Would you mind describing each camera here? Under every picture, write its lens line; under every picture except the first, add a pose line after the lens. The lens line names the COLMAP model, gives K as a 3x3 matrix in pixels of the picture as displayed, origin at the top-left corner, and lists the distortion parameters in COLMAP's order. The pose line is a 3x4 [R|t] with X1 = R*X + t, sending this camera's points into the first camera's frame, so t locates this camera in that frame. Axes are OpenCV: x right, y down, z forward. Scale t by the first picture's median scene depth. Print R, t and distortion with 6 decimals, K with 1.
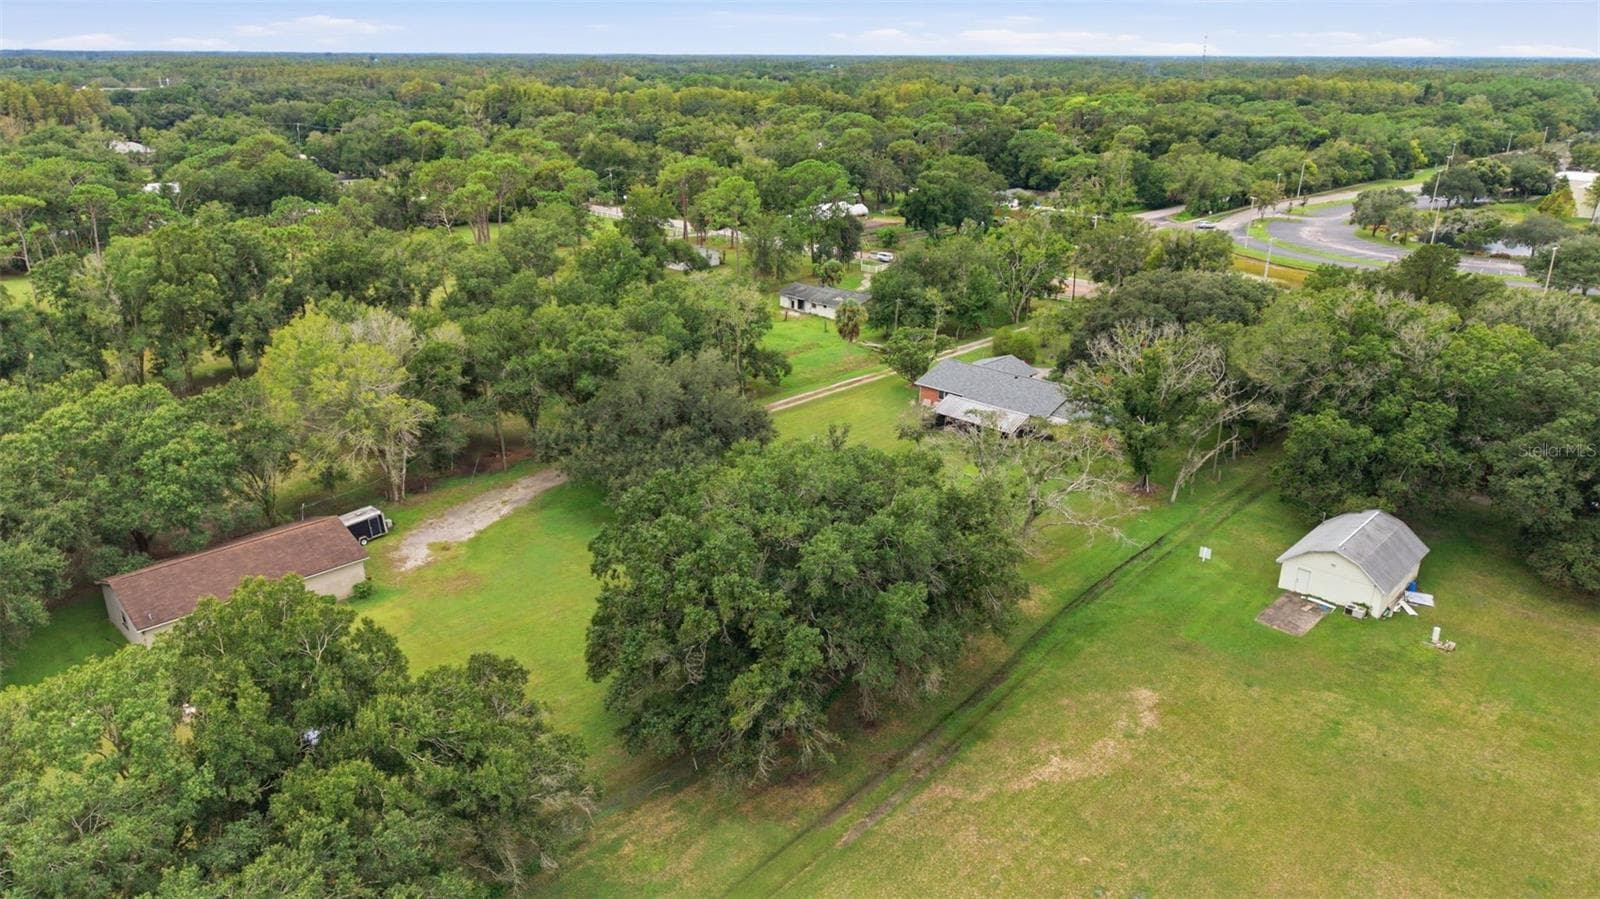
lens RADIAL K [[1078.7, 0, 793.1], [0, 1078.7, 461.1], [0, 0, 1]] dist [0.058479, -0.097478]
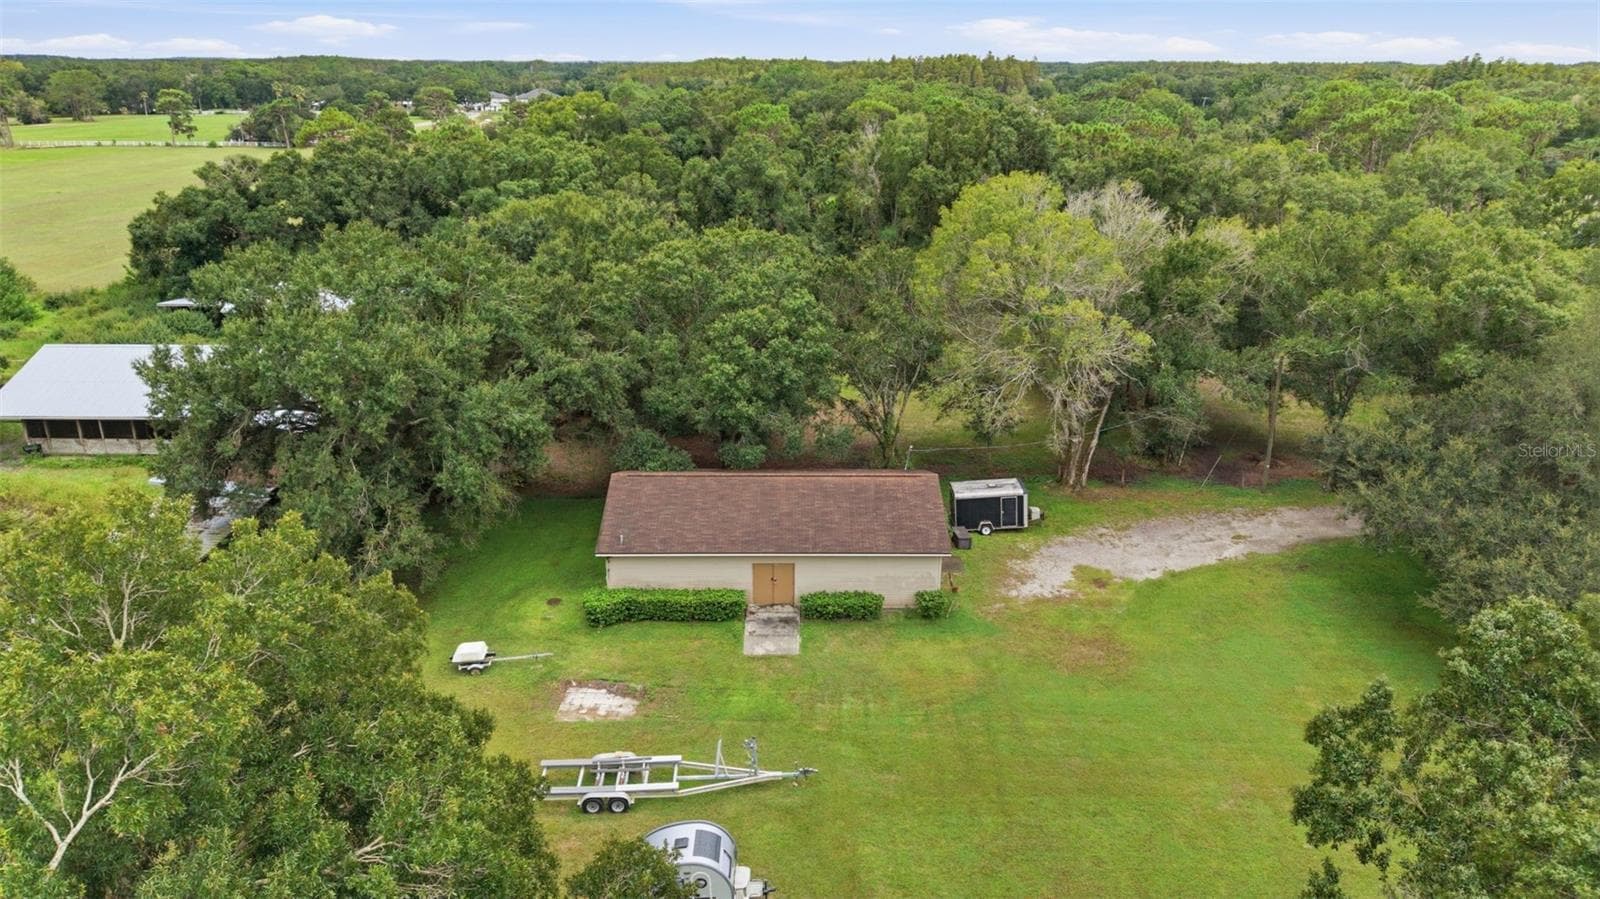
lens RADIAL K [[1078.7, 0, 793.1], [0, 1078.7, 461.1], [0, 0, 1]] dist [0.058479, -0.097478]
pose [[0.713655, 0.249071, -0.654722, -0.074026], [-0.255635, 0.962794, 0.087624, 0.009413], [0.652187, 0.104836, 0.750774, 0.445563]]
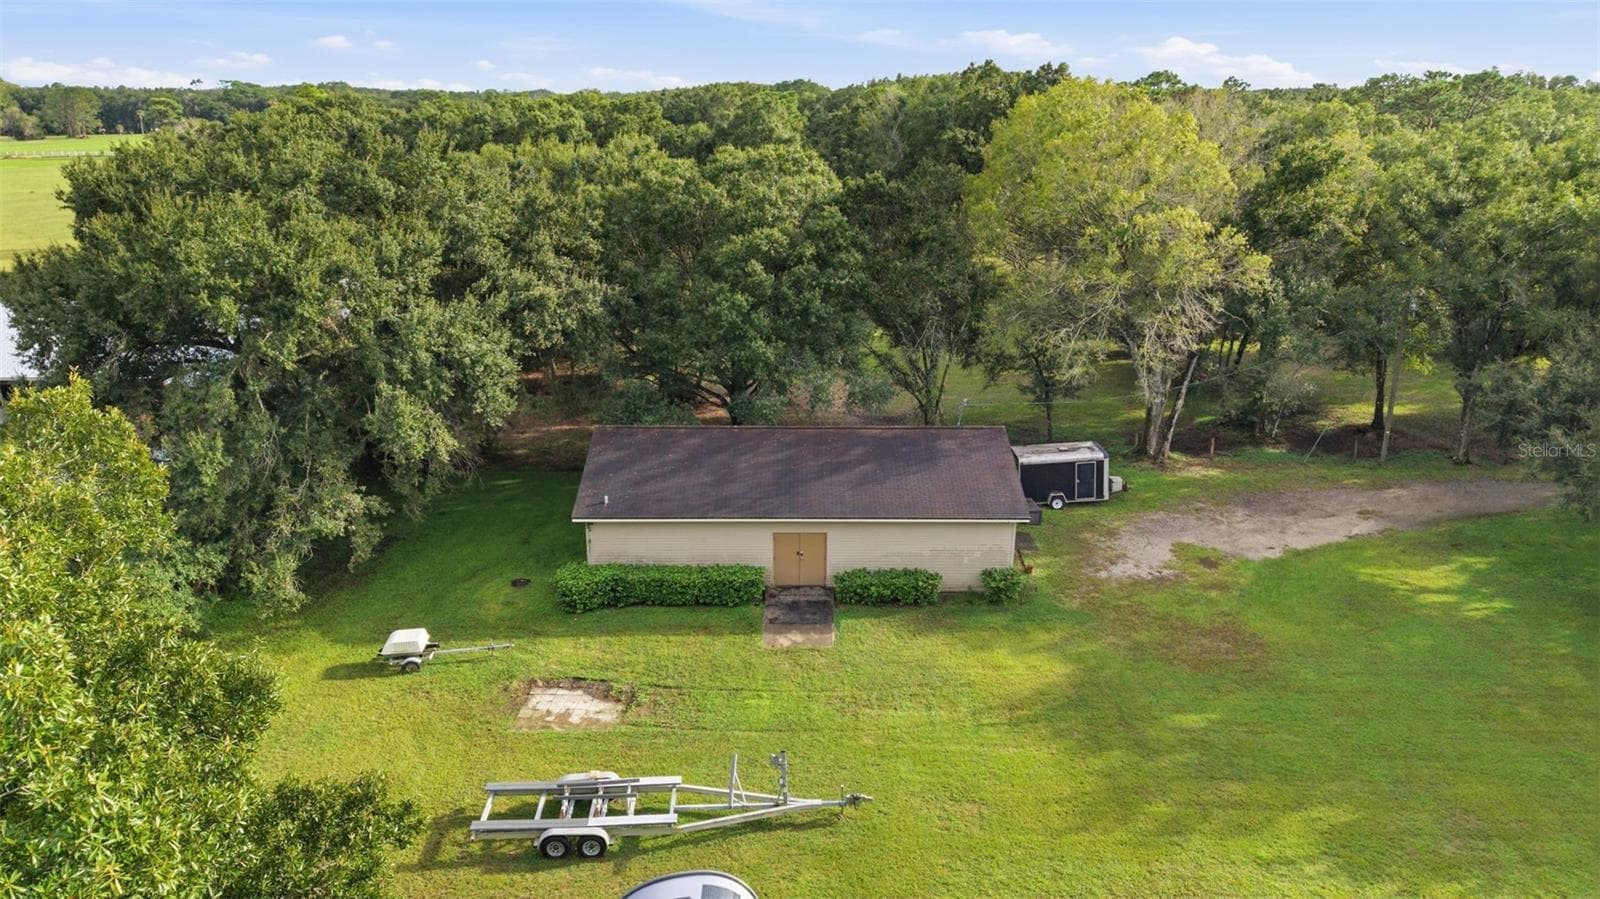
lens RADIAL K [[1078.7, 0, 793.1], [0, 1078.7, 461.1], [0, 0, 1]] dist [0.058479, -0.097478]
pose [[0.711359, 0.228561, -0.664627, -0.146916], [-0.254293, 0.965278, 0.059780, 0.055332], [0.655213, 0.126485, 0.744780, 0.527193]]
